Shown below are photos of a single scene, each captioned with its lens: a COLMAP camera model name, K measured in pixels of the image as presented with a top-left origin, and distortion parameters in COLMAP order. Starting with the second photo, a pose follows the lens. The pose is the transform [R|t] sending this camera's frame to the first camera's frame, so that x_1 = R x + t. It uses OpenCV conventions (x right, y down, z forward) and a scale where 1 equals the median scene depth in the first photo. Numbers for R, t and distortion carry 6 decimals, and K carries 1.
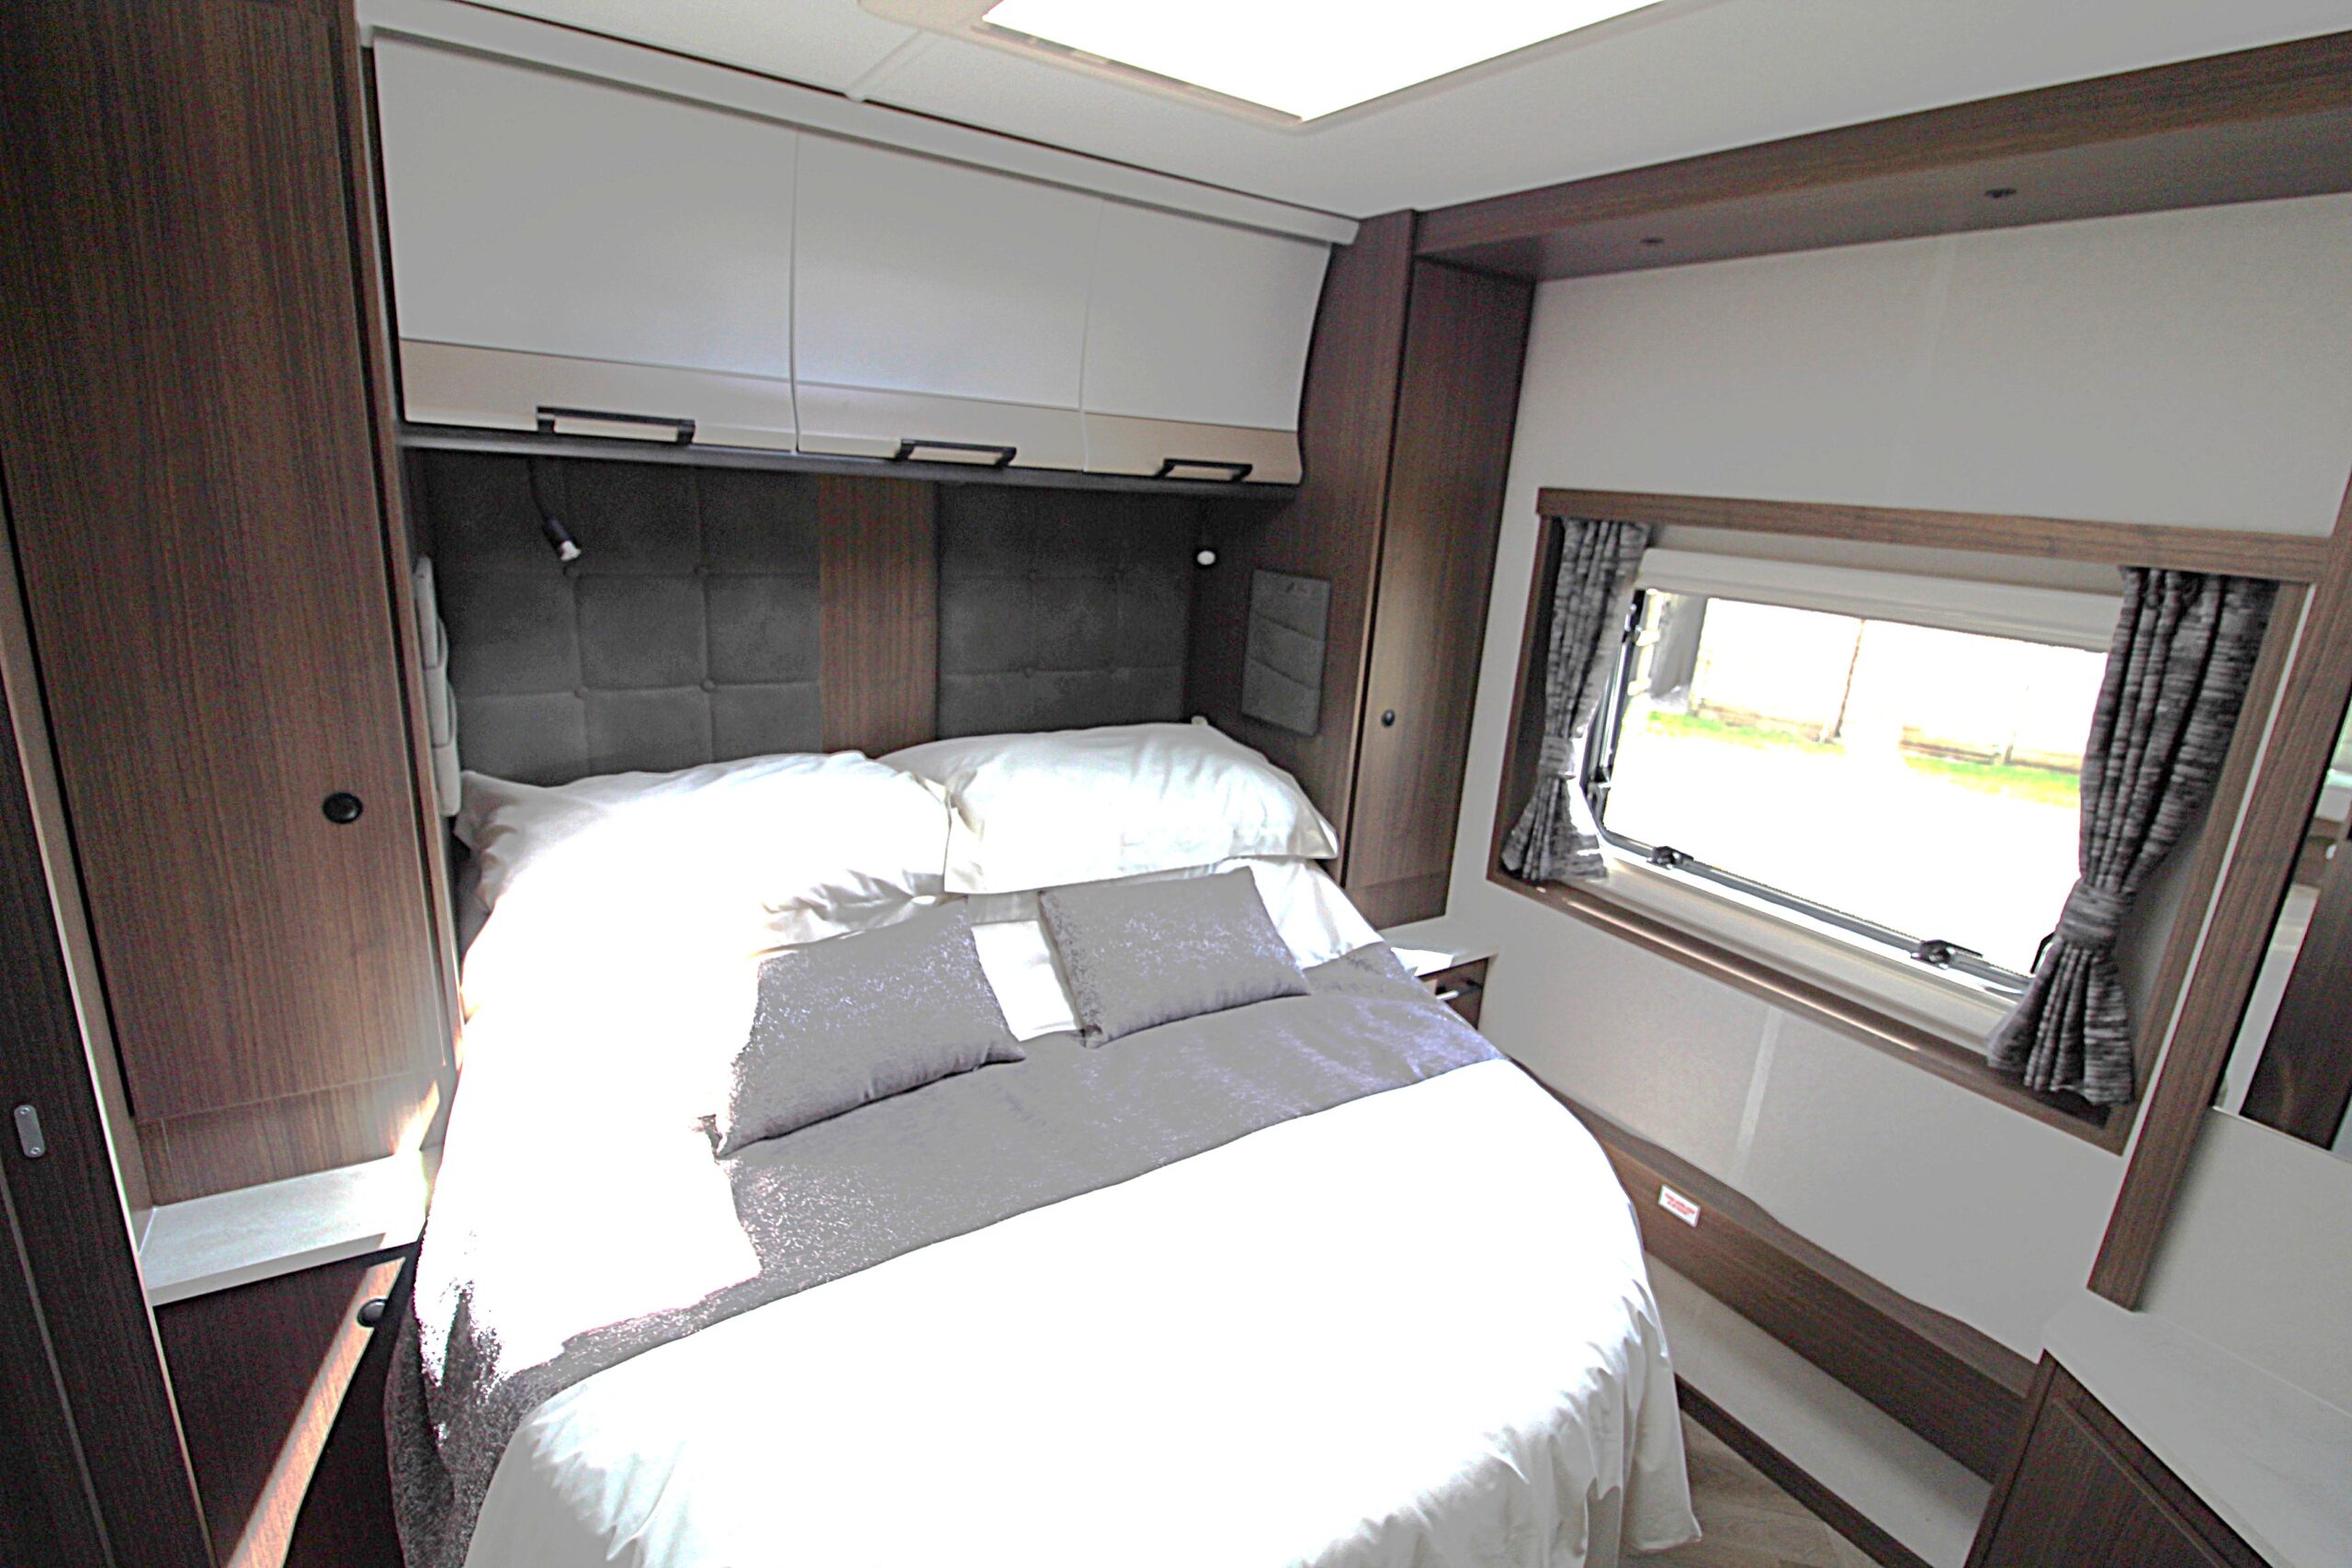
lens RADIAL K [[1090.5, 0, 1191.4], [0, 1090.5, 774.0], [0, 0, 1]] dist [-0.001099, -0.012851]
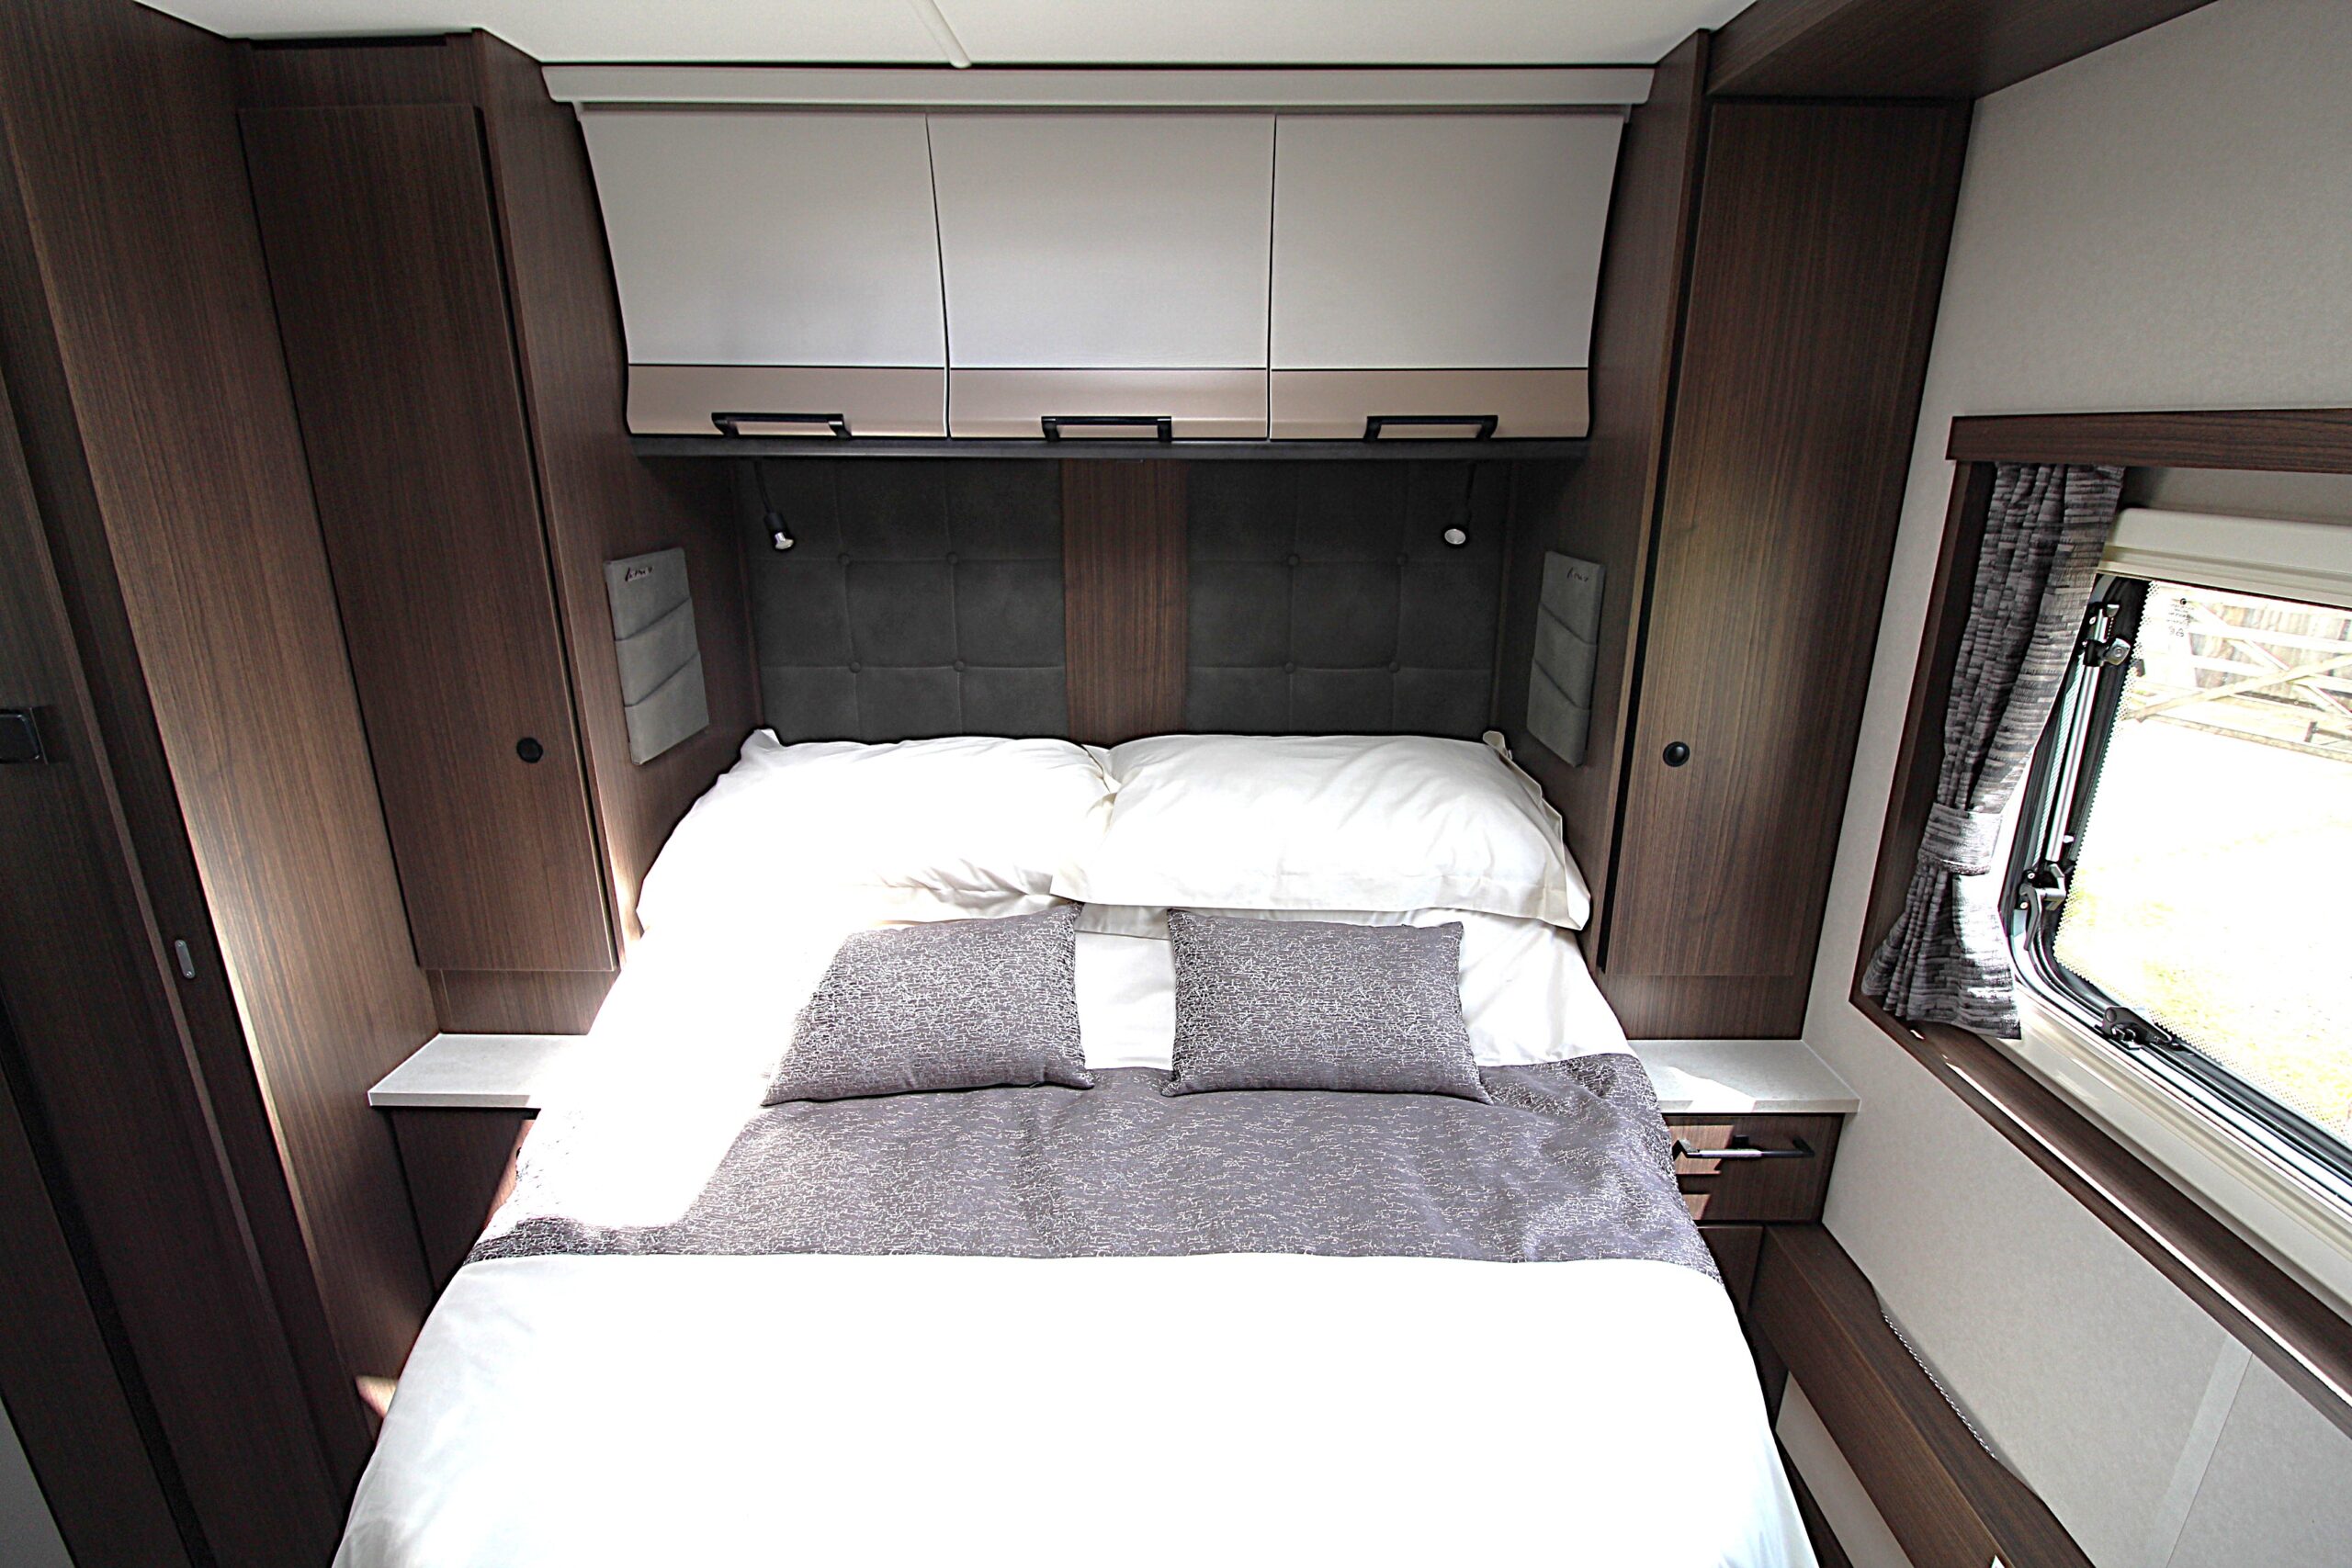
lens RADIAL K [[1090.5, 0, 1186.8], [0, 1090.5, 771.3], [0, 0, 1]] dist [-0.001099, -0.012851]
pose [[0.829659, 0.098106, -0.549582, 0.358503], [-0.093653, 0.994946, 0.036228, -0.040706], [0.550358, 0.021413, 0.834654, 0.250630]]
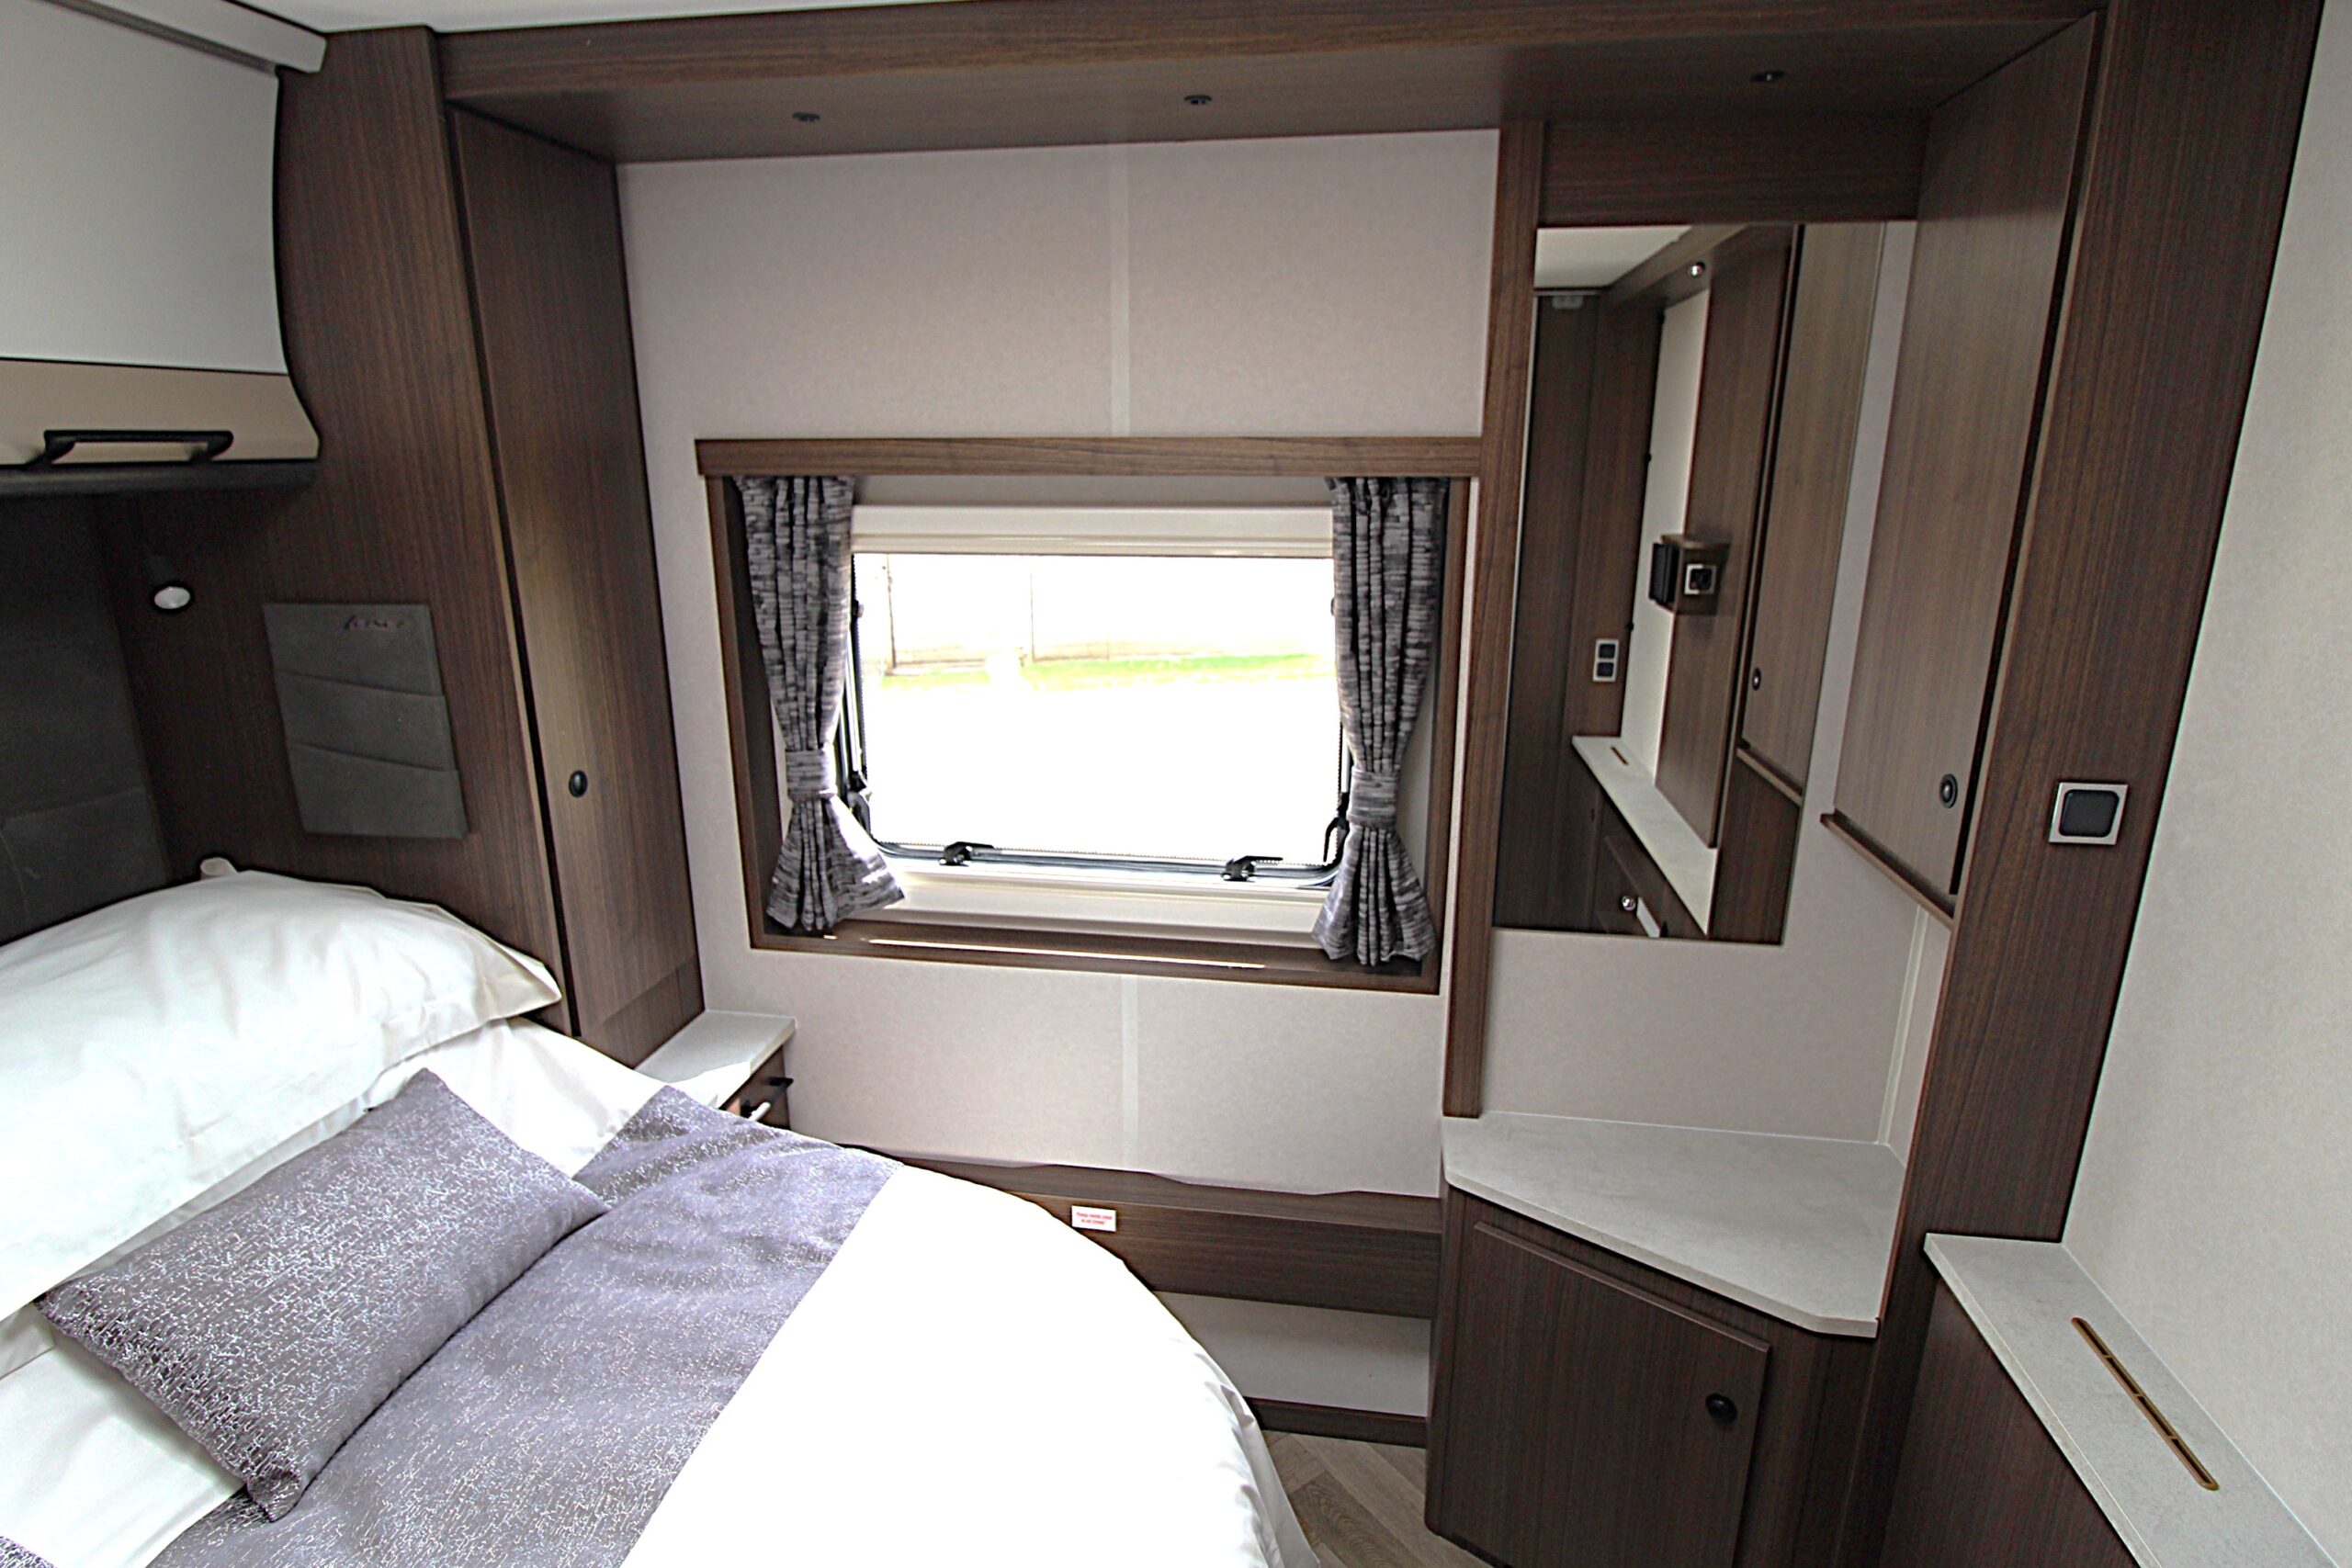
lens RADIAL K [[1181.2, 0, 1185.7], [0, 1181.2, 771.4], [0, 0, 1]] dist [-0.001937, -0.010033]
pose [[0.672095, -0.254337, 0.695415, -0.093114], [0.238136, 0.963509, 0.122238, -0.067230], [-0.701128, 0.083448, 0.708136, 0.223635]]
